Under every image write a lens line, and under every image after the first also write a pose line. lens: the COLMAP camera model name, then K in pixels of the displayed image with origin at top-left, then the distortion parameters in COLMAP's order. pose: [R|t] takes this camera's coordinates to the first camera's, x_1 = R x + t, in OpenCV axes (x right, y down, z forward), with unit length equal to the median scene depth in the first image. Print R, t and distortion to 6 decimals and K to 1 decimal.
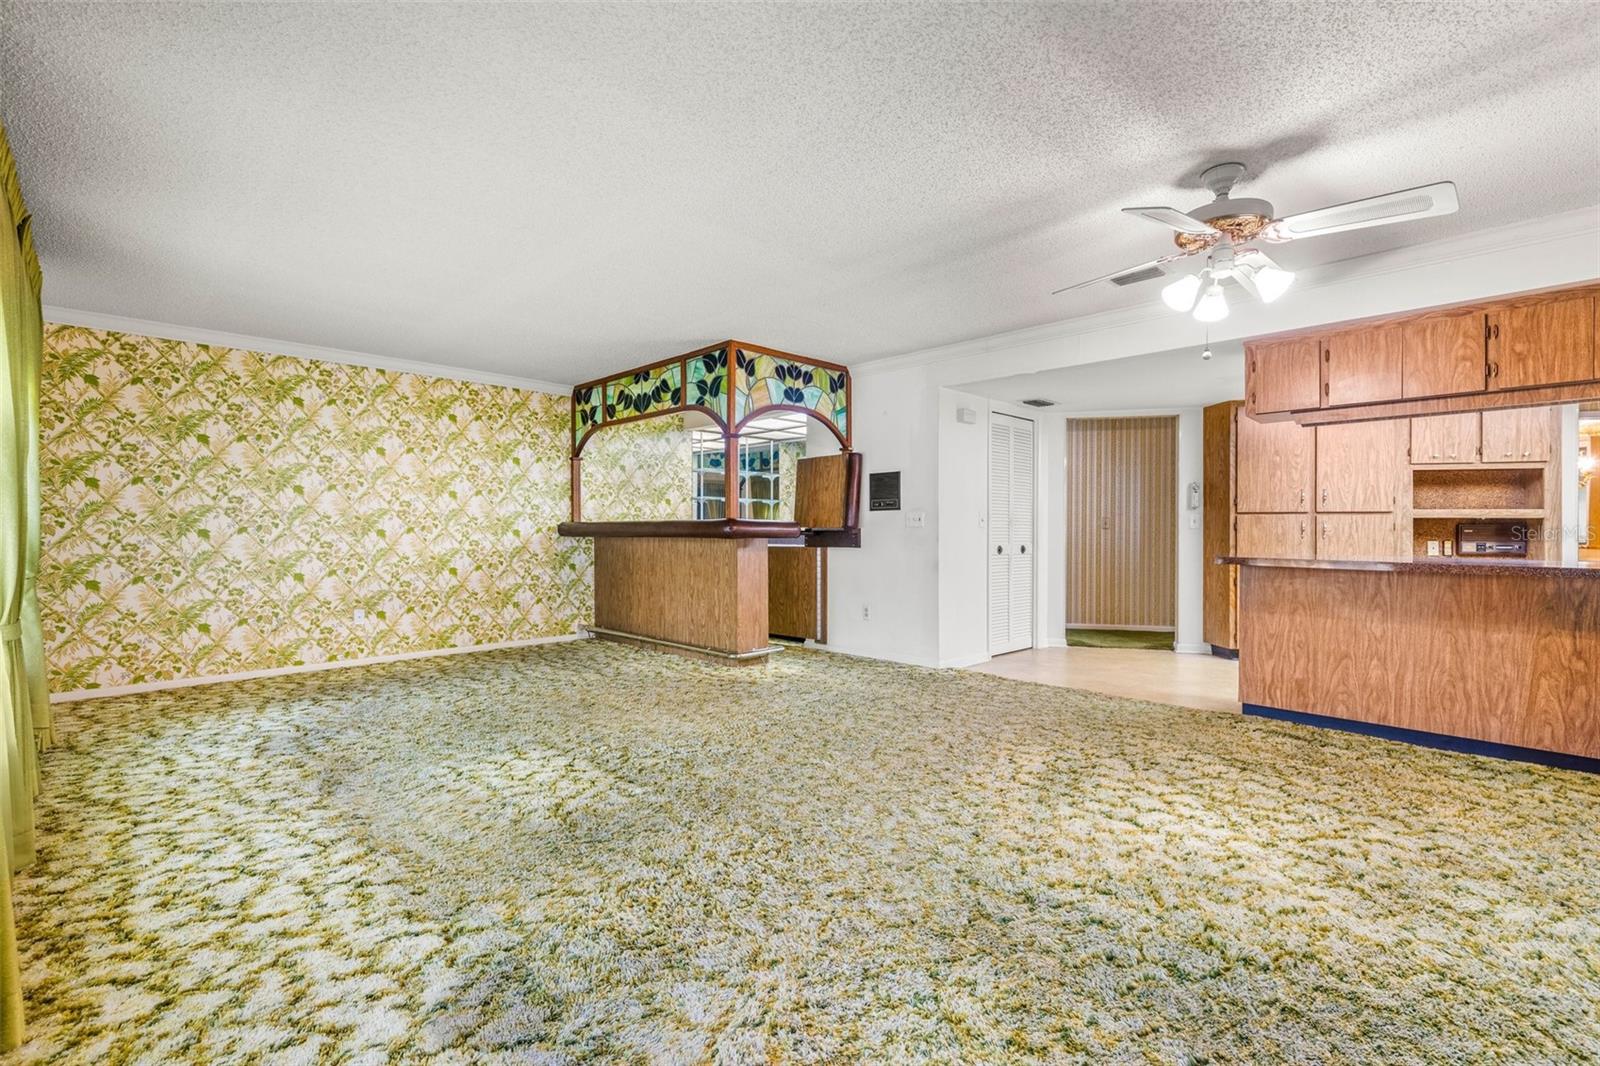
lens RADIAL K [[713.4, 0, 800.1], [0, 713.4, 526.6], [0, 0, 1]] dist [0.006328, -0.000322]
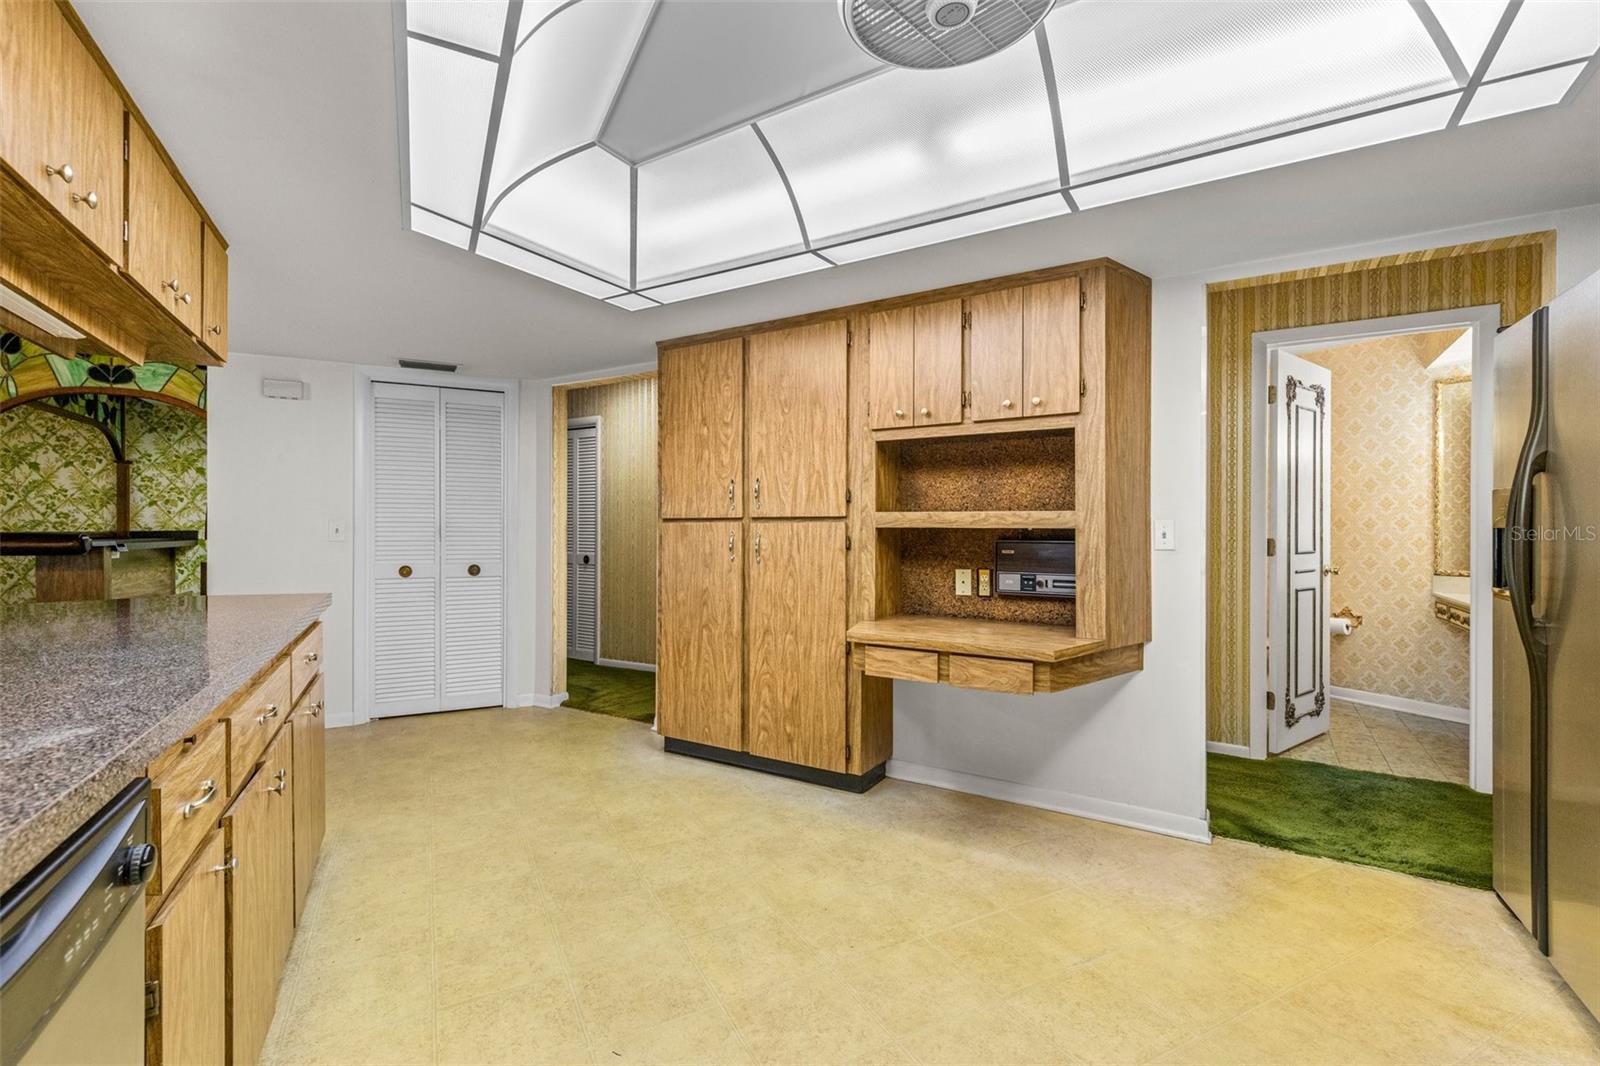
lens RADIAL K [[713.4, 0, 802.9], [0, 713.4, 533.7], [0, 0, 1]] dist [0.005373, -0.000774]
pose [[0.957845, 0.001344, -0.287281, 0.930281], [0.002097, 0.999930, 0.011670, -0.013951], [0.287277, -0.011781, 0.957775, 0.440044]]
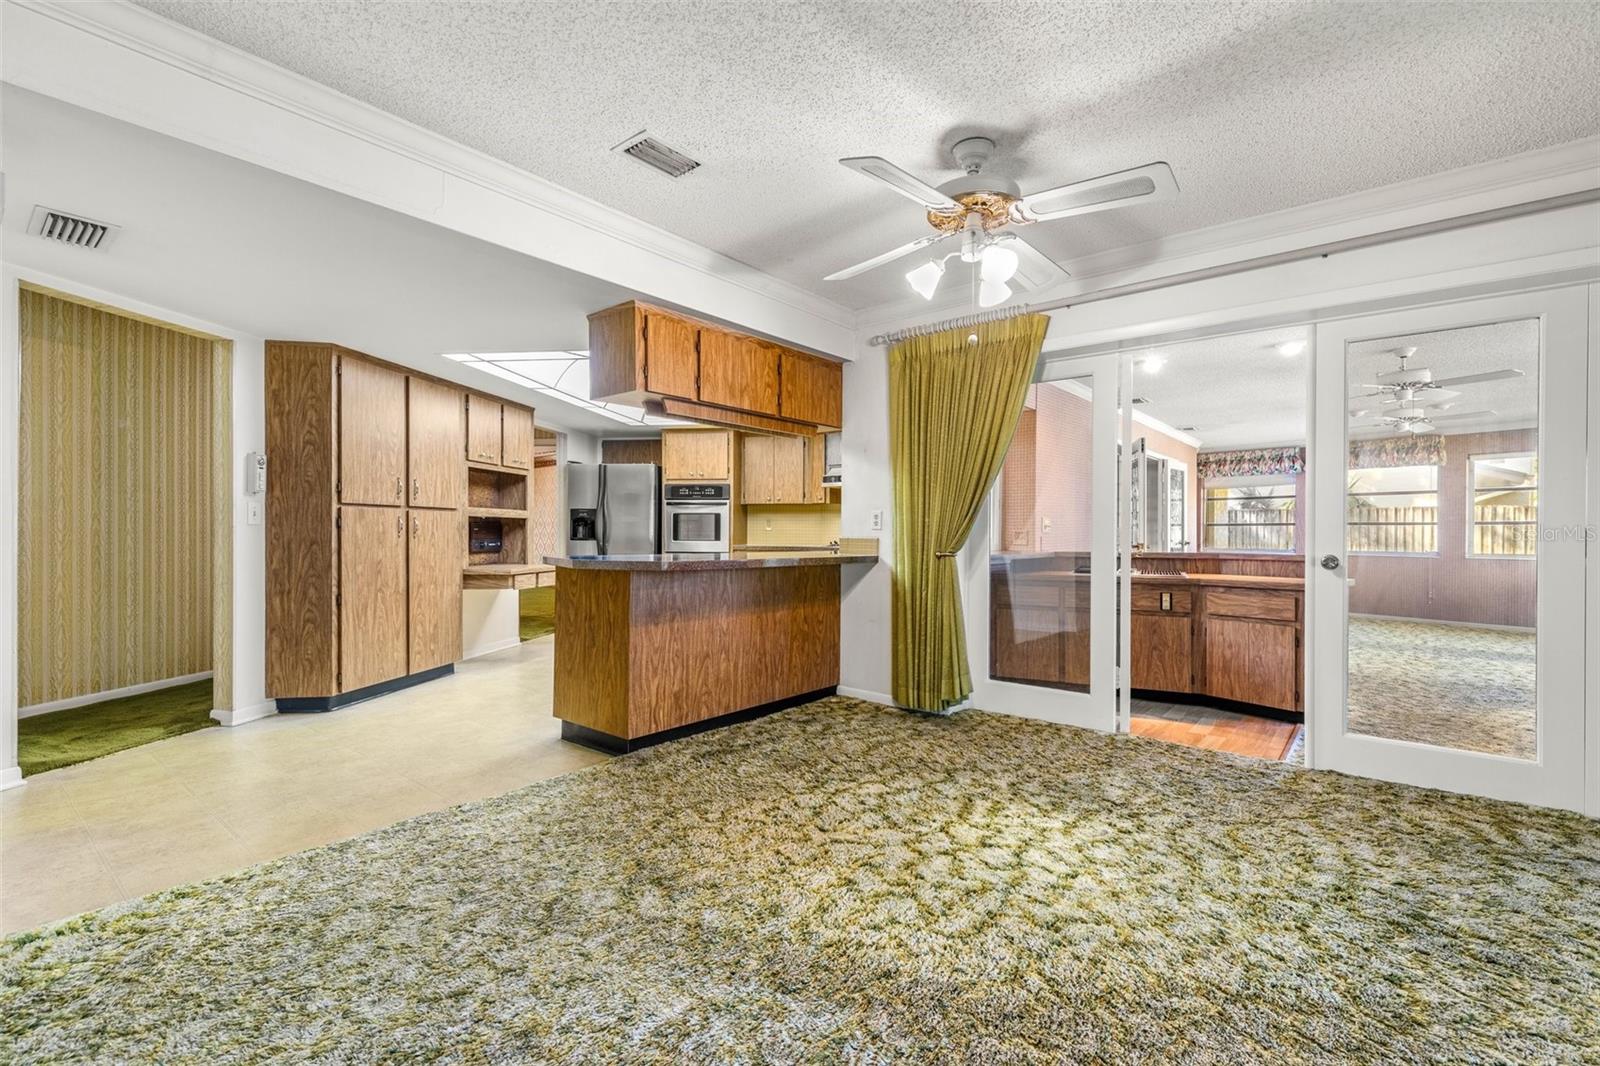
lens RADIAL K [[713.4, 0, 802.9], [0, 713.4, 533.7], [0, 0, 1]] dist [0.005373, -0.000774]
pose [[-0.103465, -0.003690, 0.994626, -0.152496], [-0.010465, 0.999942, 0.002621, 0.004608], [-0.994578, -0.010138, -0.103497, 0.626613]]
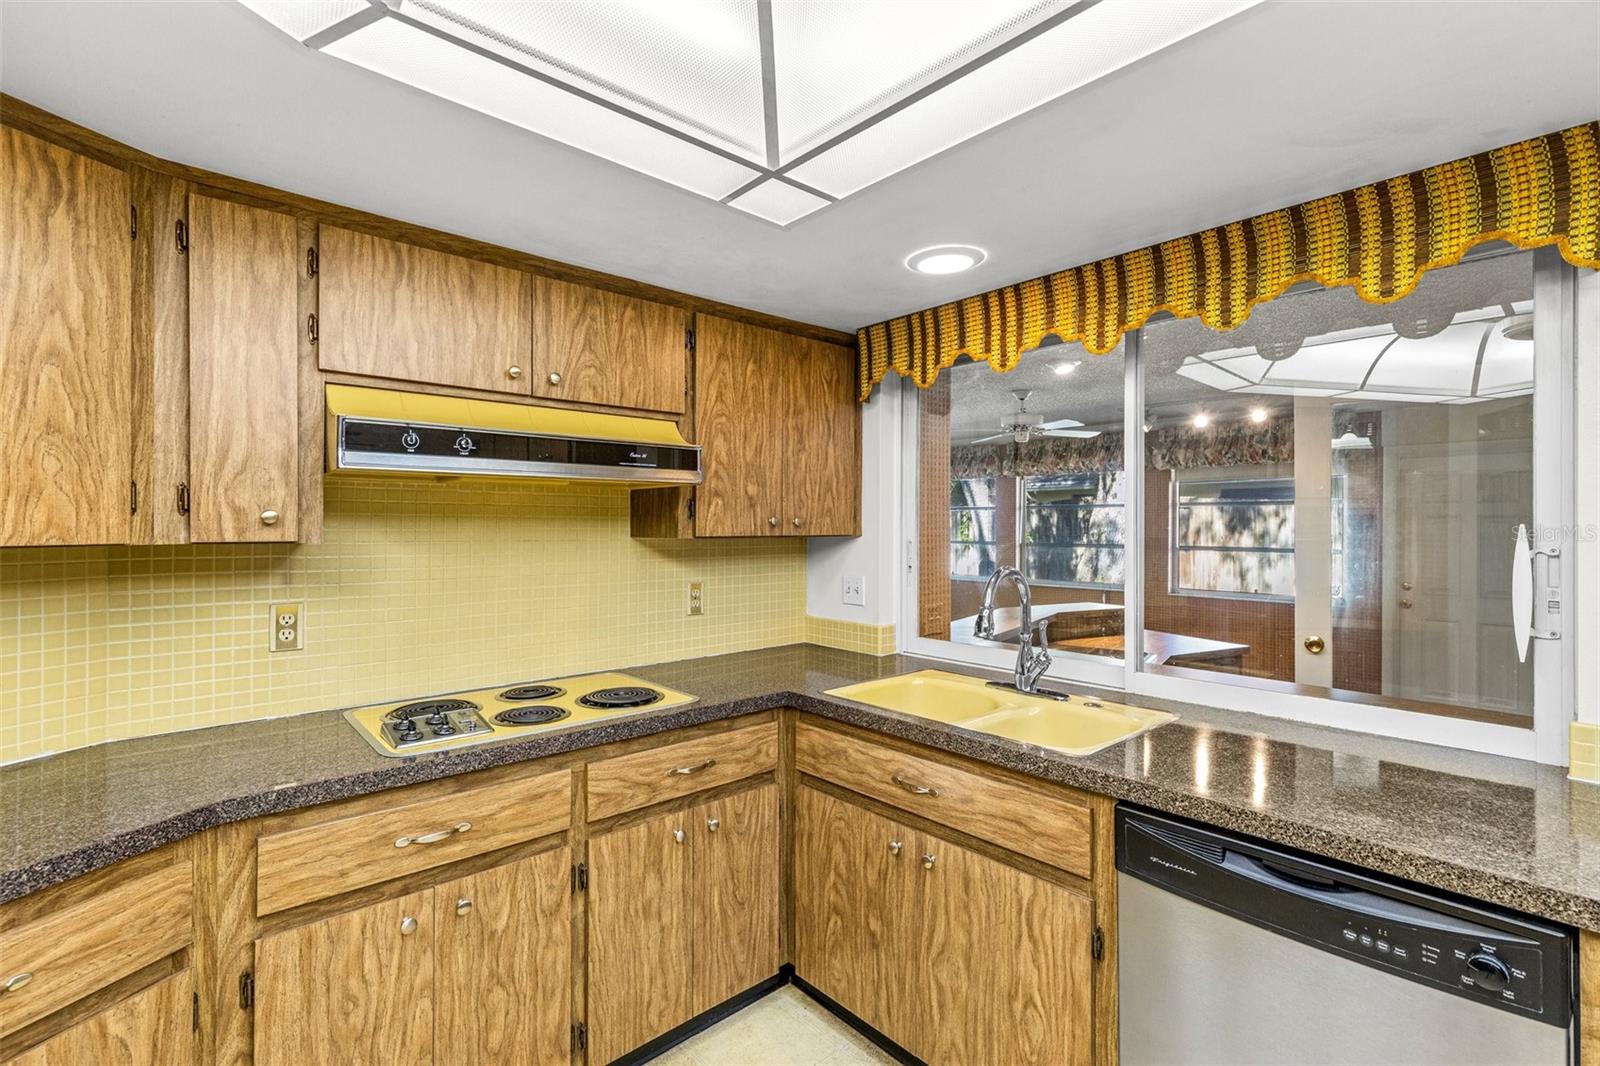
lens RADIAL K [[717.5, 0, 805.1], [0, 717.5, 527.7], [0, 0, 1]] dist [0.003953, 0.000084]
pose [[-0.998853, -0.002426, 0.047825, 0.921163], [-0.002675, 0.999983, -0.005123, -0.052786], [-0.047812, -0.005245, -0.998843, 0.722319]]
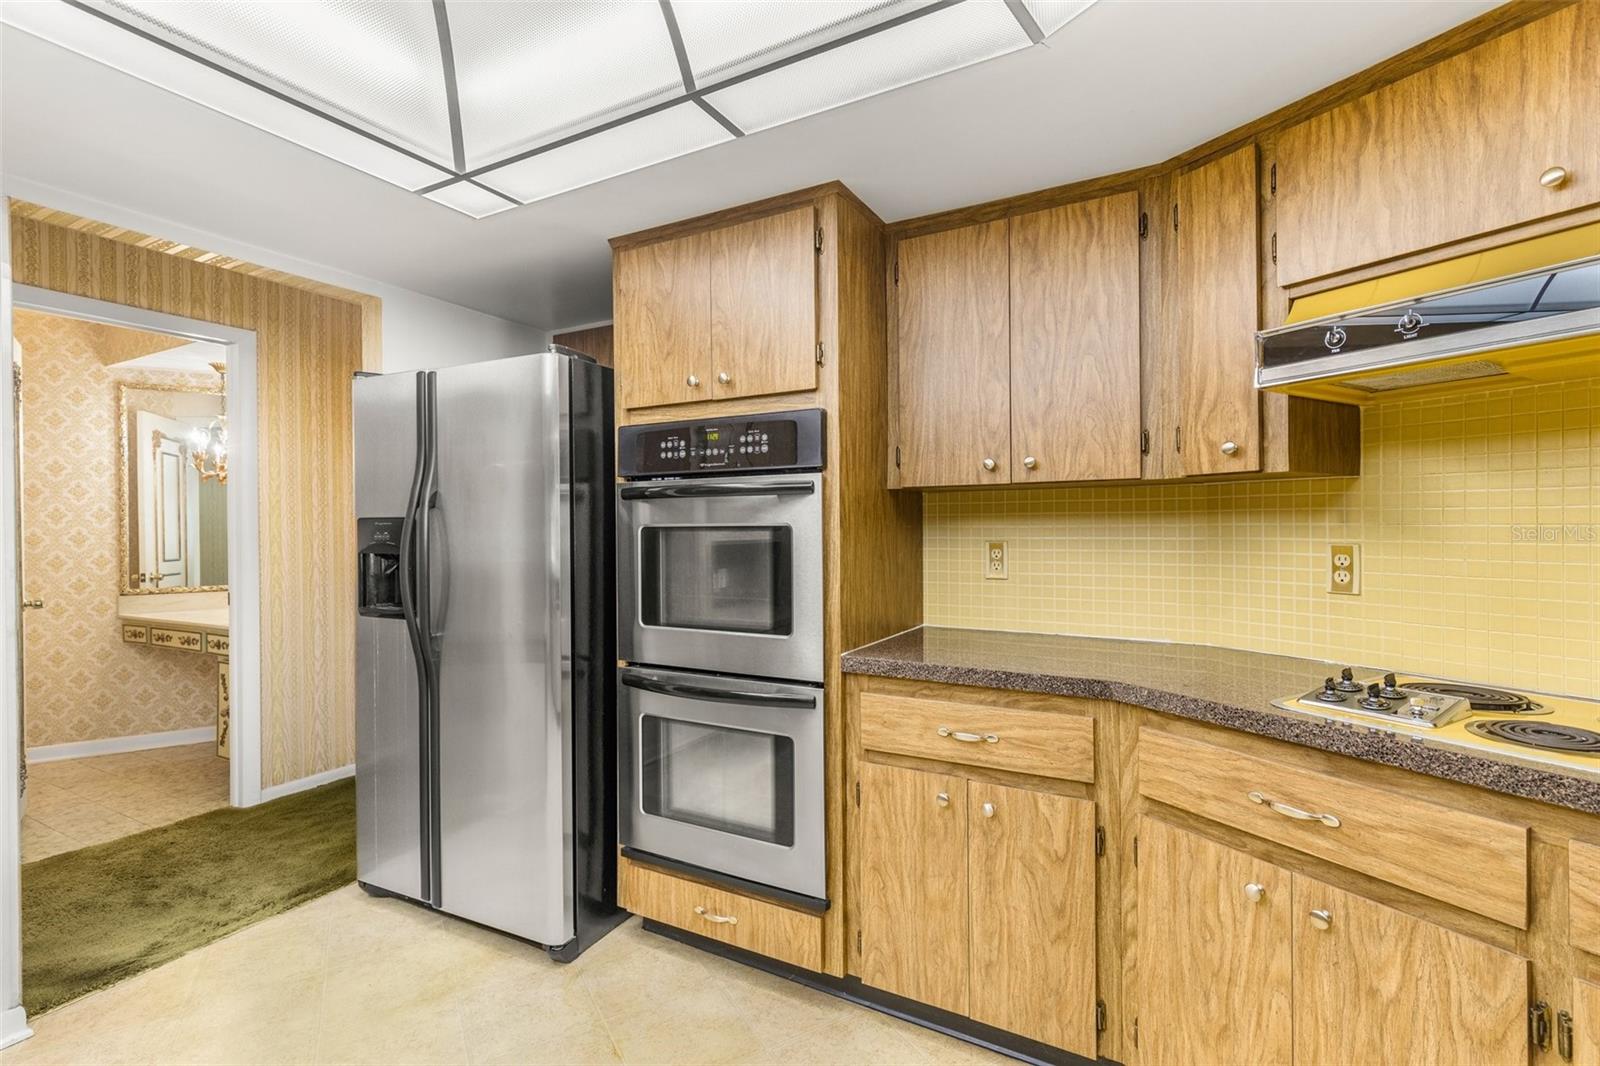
lens RADIAL K [[729.6, 0, 804.3], [0, 729.6, 525.9], [0, 0, 1]] dist [0.008282, 0.000157]
pose [[0.237715, -0.005133, 0.971321, 0.817372], [0.003012, 0.999985, 0.004547, -0.029077], [-0.971330, 0.001845, 0.237727, 0.556400]]
